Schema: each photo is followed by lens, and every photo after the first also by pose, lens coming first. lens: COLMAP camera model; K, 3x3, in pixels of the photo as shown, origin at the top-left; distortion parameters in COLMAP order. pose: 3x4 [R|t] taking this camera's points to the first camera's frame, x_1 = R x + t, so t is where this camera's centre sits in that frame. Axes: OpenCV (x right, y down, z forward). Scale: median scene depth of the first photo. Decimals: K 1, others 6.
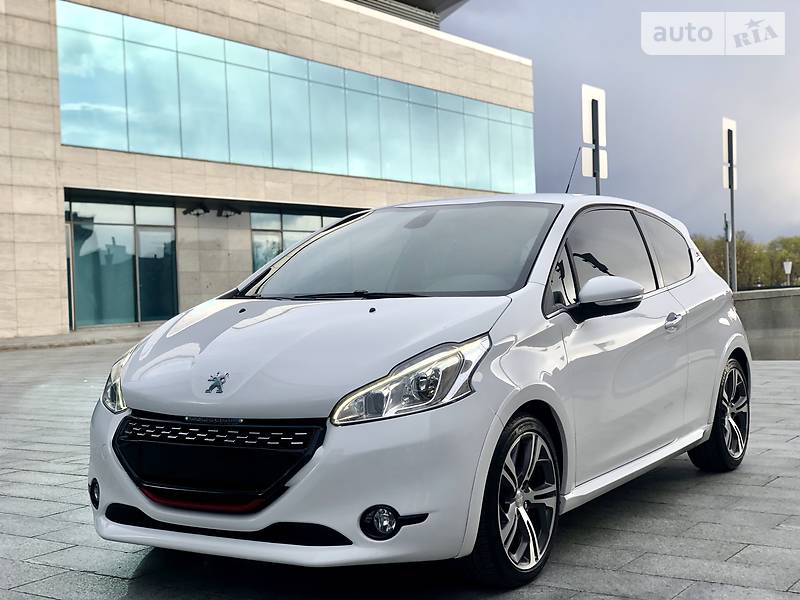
lens RADIAL K [[1201.5, 0, 400.0], [0, 1201.5, 300.0], [0, 0, 1]] dist [0.033621, 0.013814]
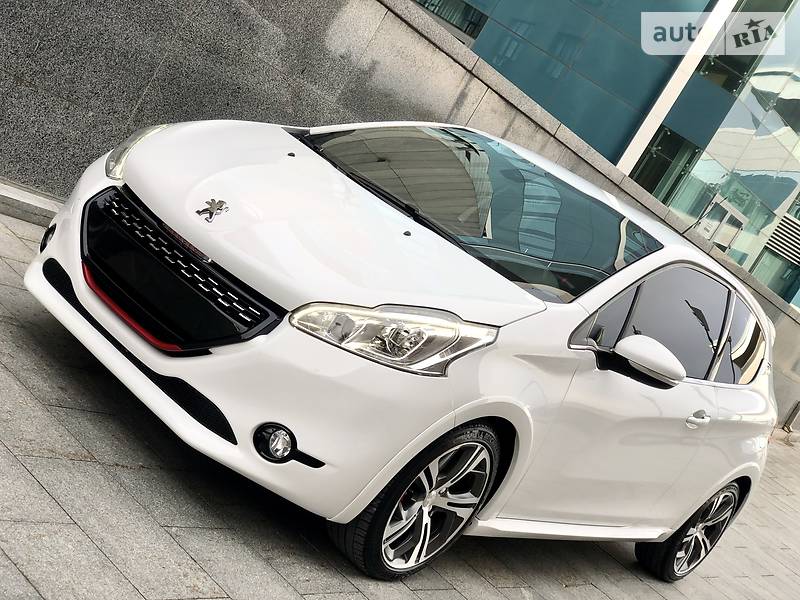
lens RADIAL K [[1188.8, 0, 400.0], [0, 1188.8, 300.0], [0, 0, 1]] dist [0.095949, 0.081374]
pose [[0.838830, 0.542954, -0.039556, 0.033168], [-0.536773, 0.837017, 0.106195, -0.040477], [0.090768, -0.067847, 0.993558, 0.118366]]
